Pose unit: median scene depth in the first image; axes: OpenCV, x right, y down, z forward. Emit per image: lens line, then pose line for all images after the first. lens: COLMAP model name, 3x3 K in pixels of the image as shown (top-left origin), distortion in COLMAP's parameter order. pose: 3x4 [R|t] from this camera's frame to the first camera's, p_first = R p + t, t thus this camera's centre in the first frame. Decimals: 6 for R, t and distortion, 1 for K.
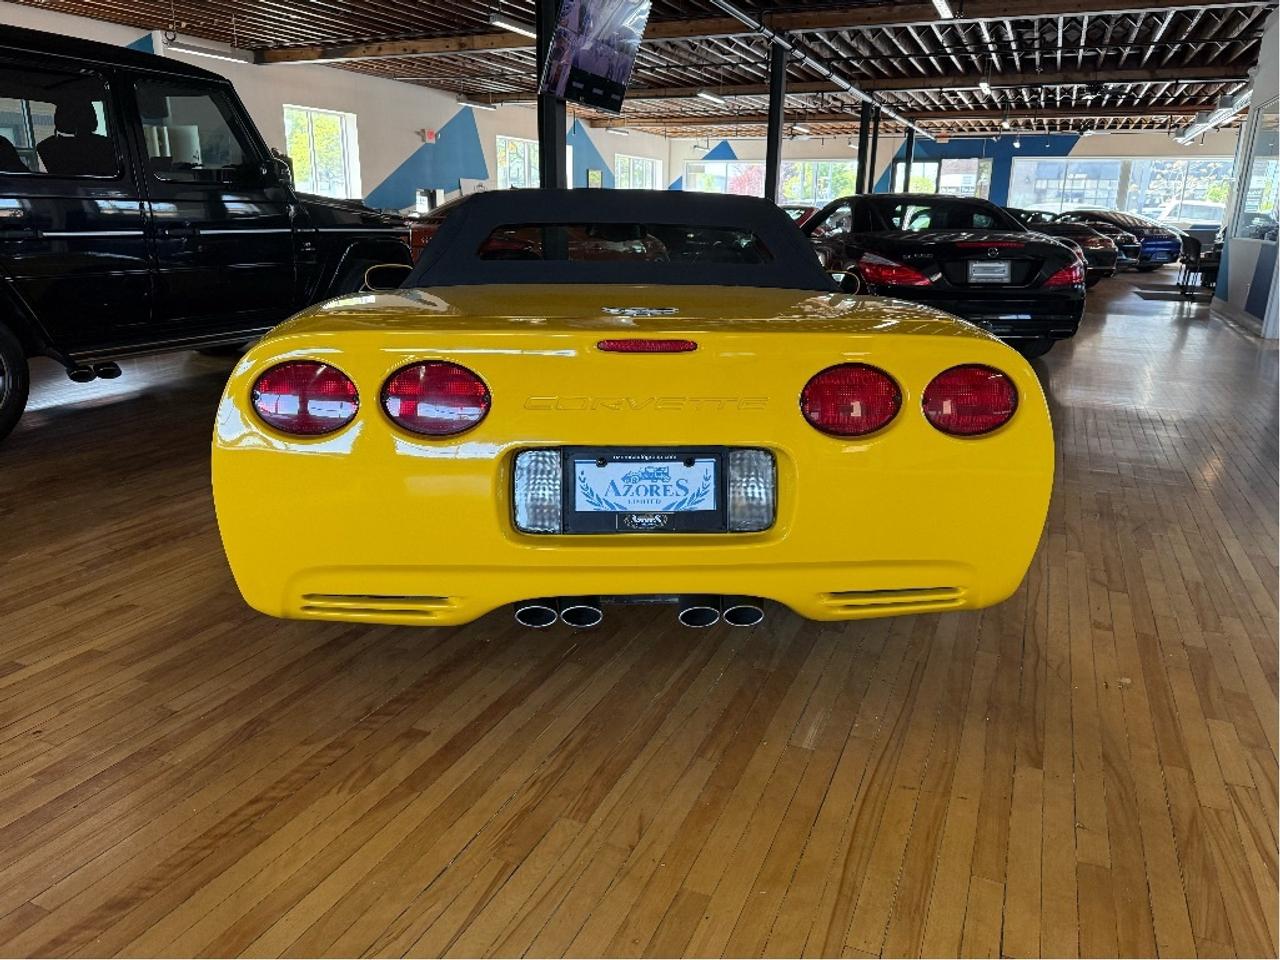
lens RADIAL K [[909.2, 0, 649.0], [0, 909.2, 474.7], [0, 0, 1]] dist [0.007466, -0.005489]
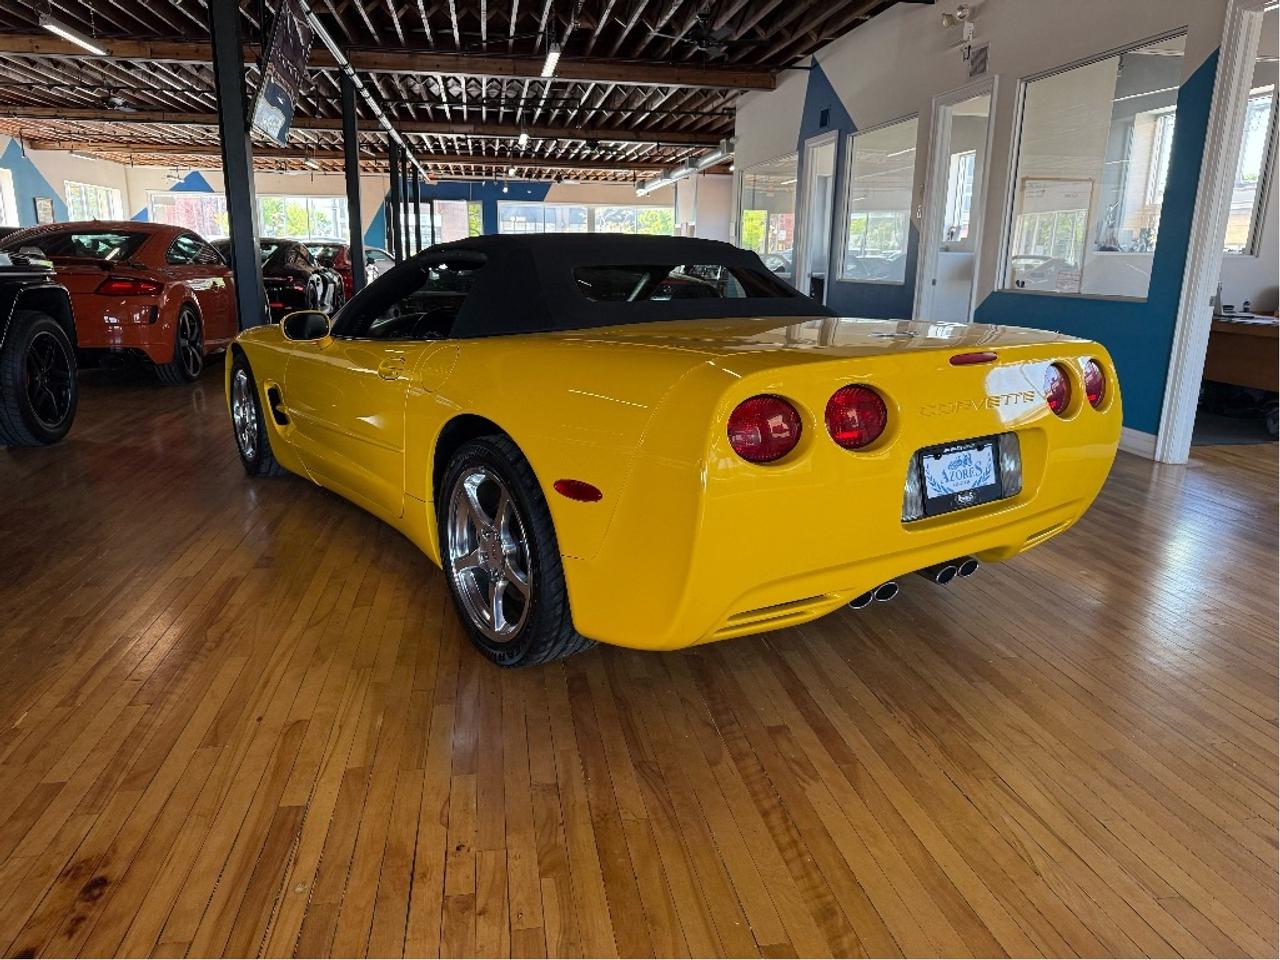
lens RADIAL K [[902.3, 0, 642.9], [0, 902.3, 484.6], [0, 0, 1]] dist [0.033856, -0.036507]
pose [[0.836901, -0.135550, 0.530305, -0.828786], [0.149874, 0.988573, 0.016162, -0.044142], [-0.526436, 0.065953, 0.847653, 0.126548]]
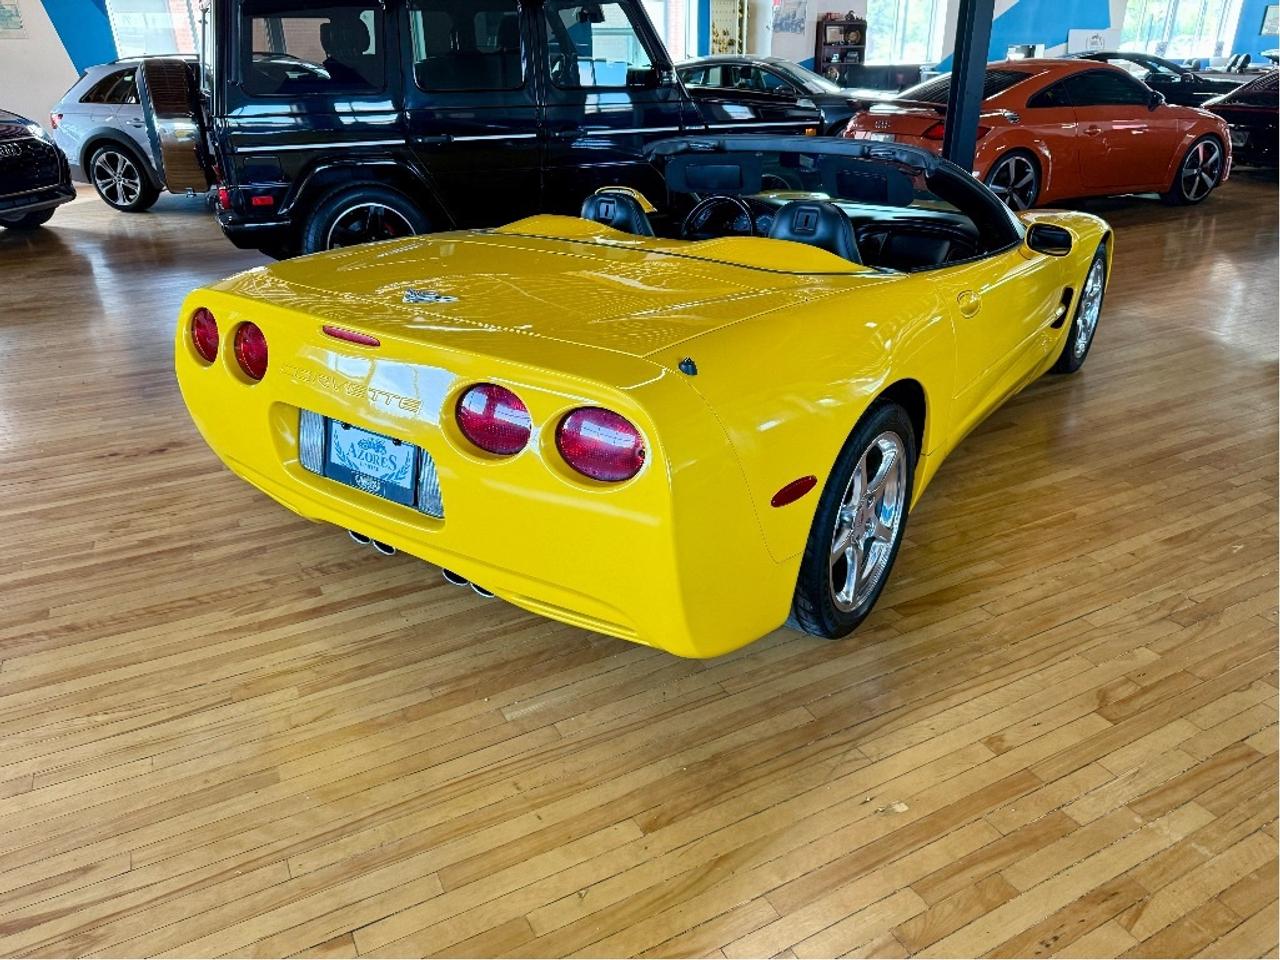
lens RADIAL K [[909.2, 0, 649.0], [0, 909.2, 474.7], [0, 0, 1]] dist [0.007466, -0.005489]
pose [[0.779468, 0.243451, -0.577201, 0.755922], [-0.153671, 0.967552, 0.200571, -0.198662], [0.607301, -0.067639, 0.791587, 0.227233]]
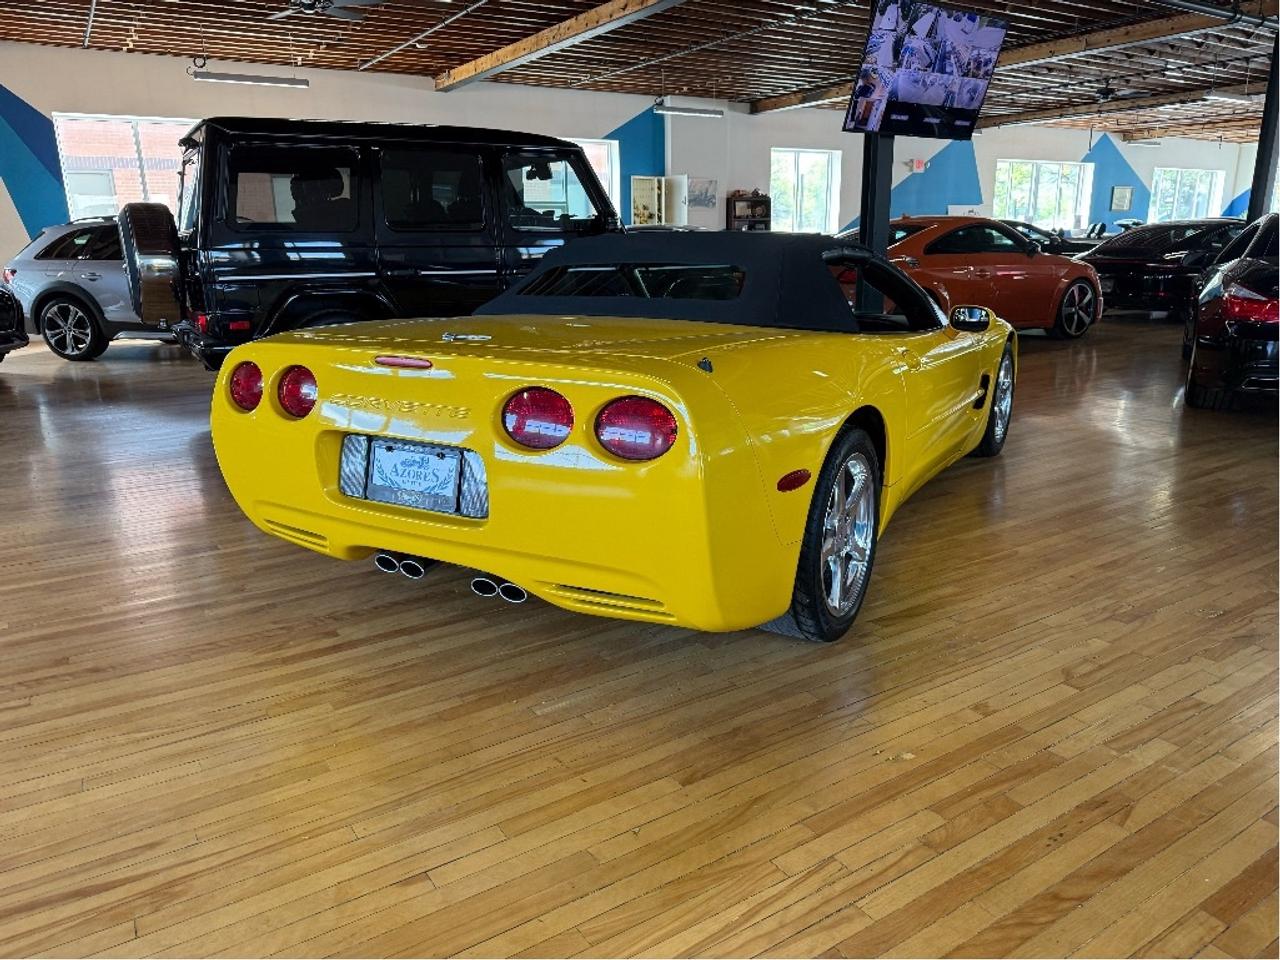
lens RADIAL K [[902.3, 0, 642.9], [0, 902.3, 484.6], [0, 0, 1]] dist [0.033856, -0.036507]
pose [[0.830262, 0.121763, -0.543911, 0.772971], [-0.130622, 0.991177, 0.022501, -0.032153], [0.541852, 0.052365, 0.838841, 0.070644]]
